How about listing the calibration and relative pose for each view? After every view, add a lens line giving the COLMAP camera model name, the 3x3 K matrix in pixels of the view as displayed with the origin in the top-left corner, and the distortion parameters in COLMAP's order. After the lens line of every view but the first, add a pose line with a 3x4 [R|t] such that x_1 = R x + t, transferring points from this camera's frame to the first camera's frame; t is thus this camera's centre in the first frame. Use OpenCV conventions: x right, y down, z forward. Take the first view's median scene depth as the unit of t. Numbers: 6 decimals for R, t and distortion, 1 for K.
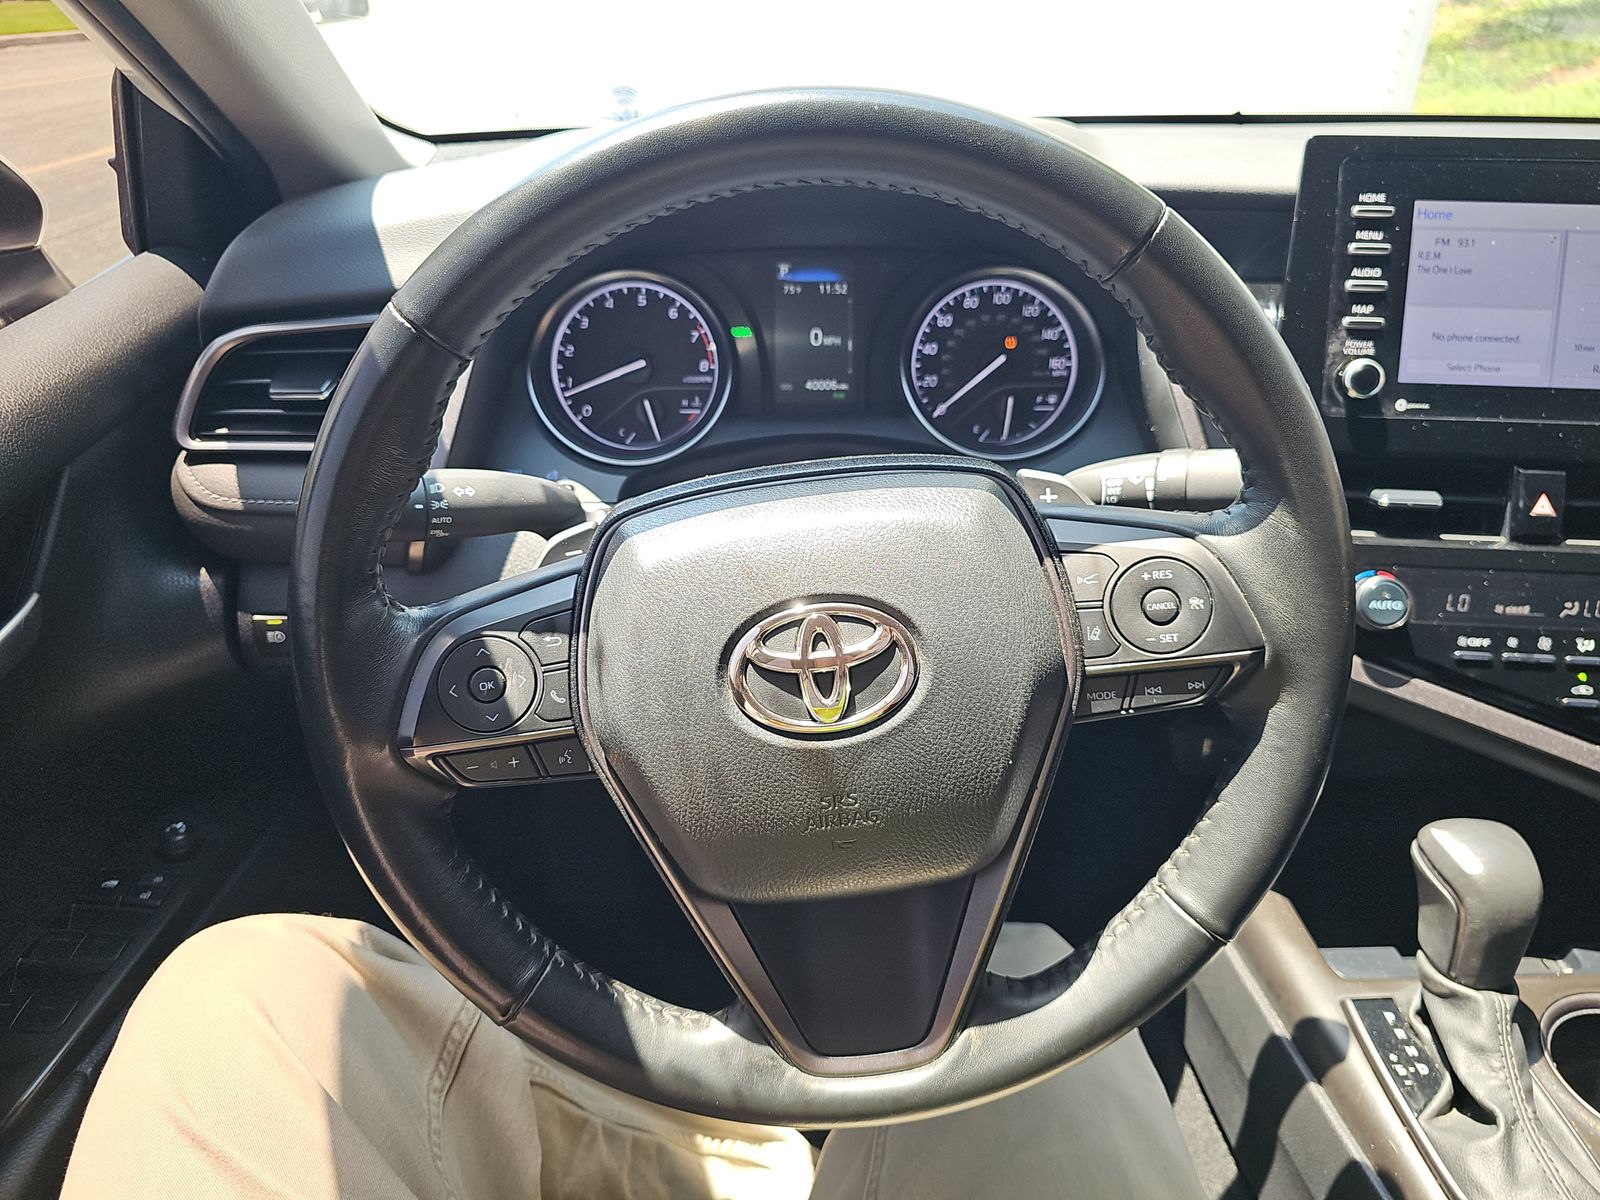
lens RADIAL K [[1061.3, 0, 825.5], [0, 1061.3, 588.2], [0, 0, 1]] dist [0.021020, -0.042086]
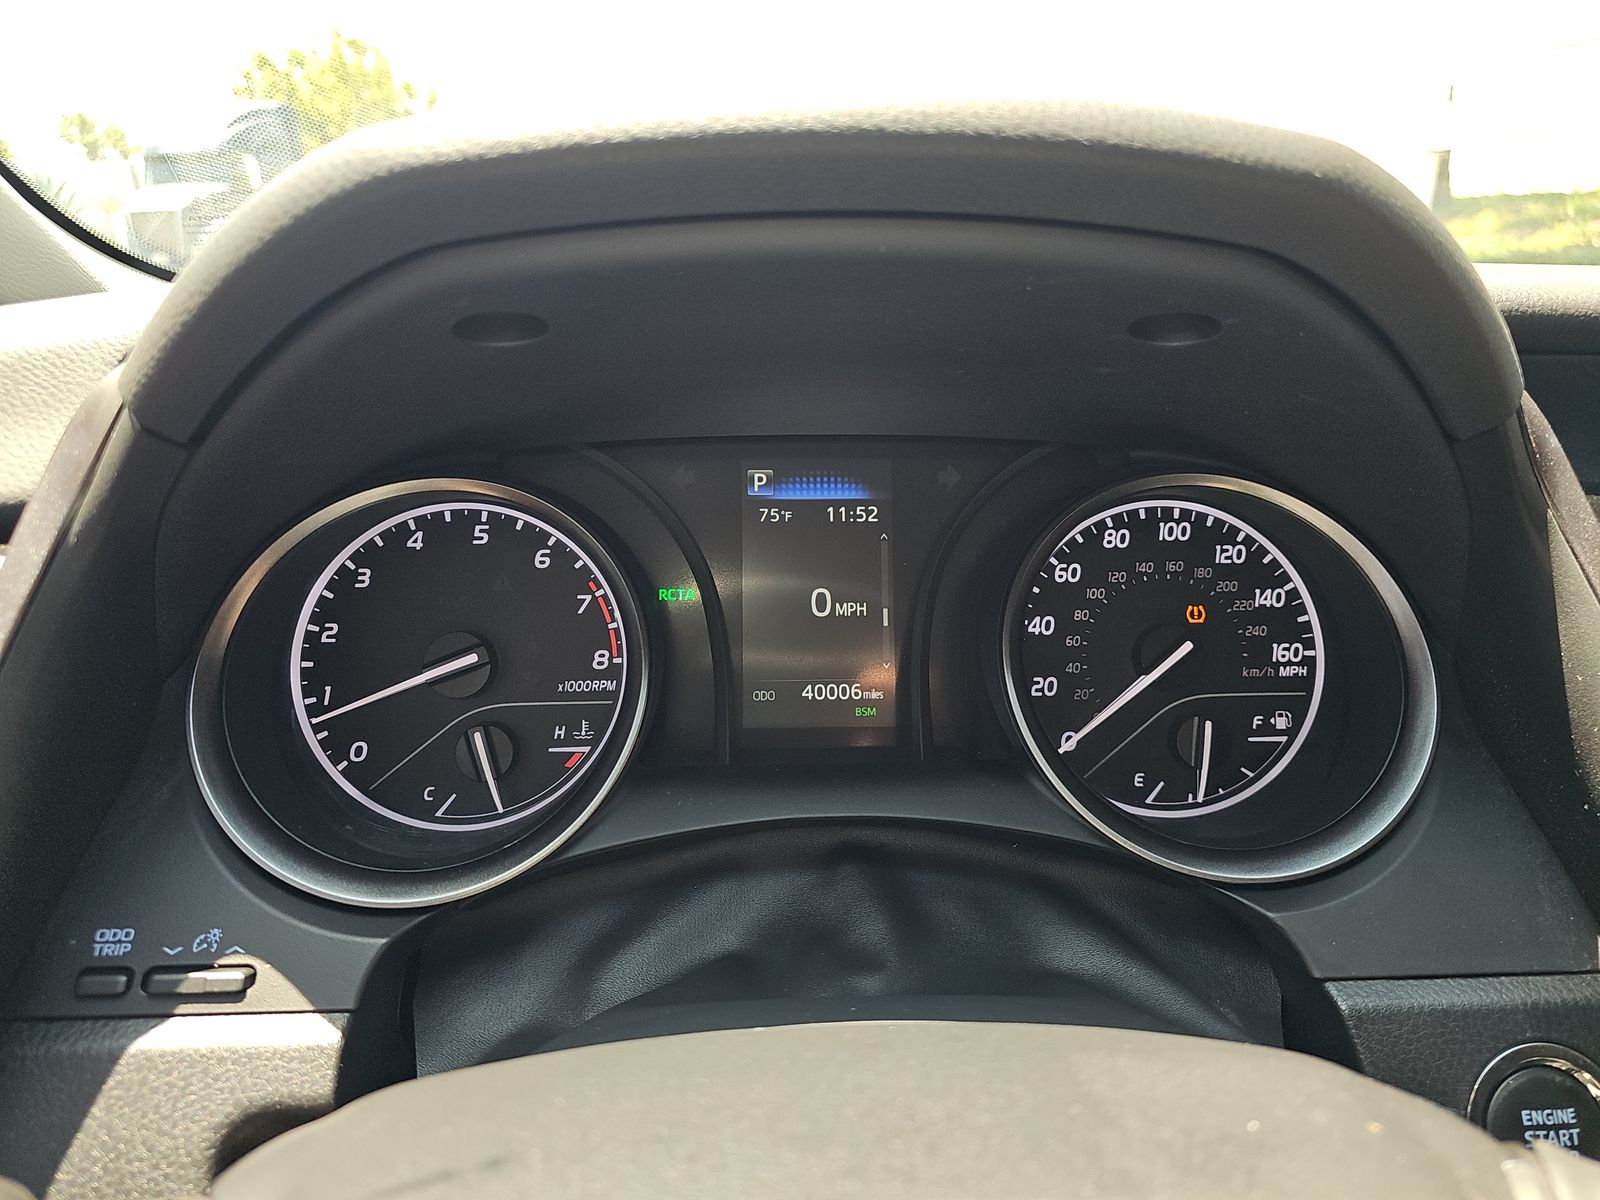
lens RADIAL K [[1070.2, 0, 819.0], [0, 1070.2, 608.8], [0, 0, 1]] dist [0.039624, -0.035278]
pose [[0.999671, -0.001497, 0.025596, -0.028415], [0.006338, 0.981746, -0.190093, -0.163654], [-0.024844, 0.190192, 0.981432, 0.593757]]
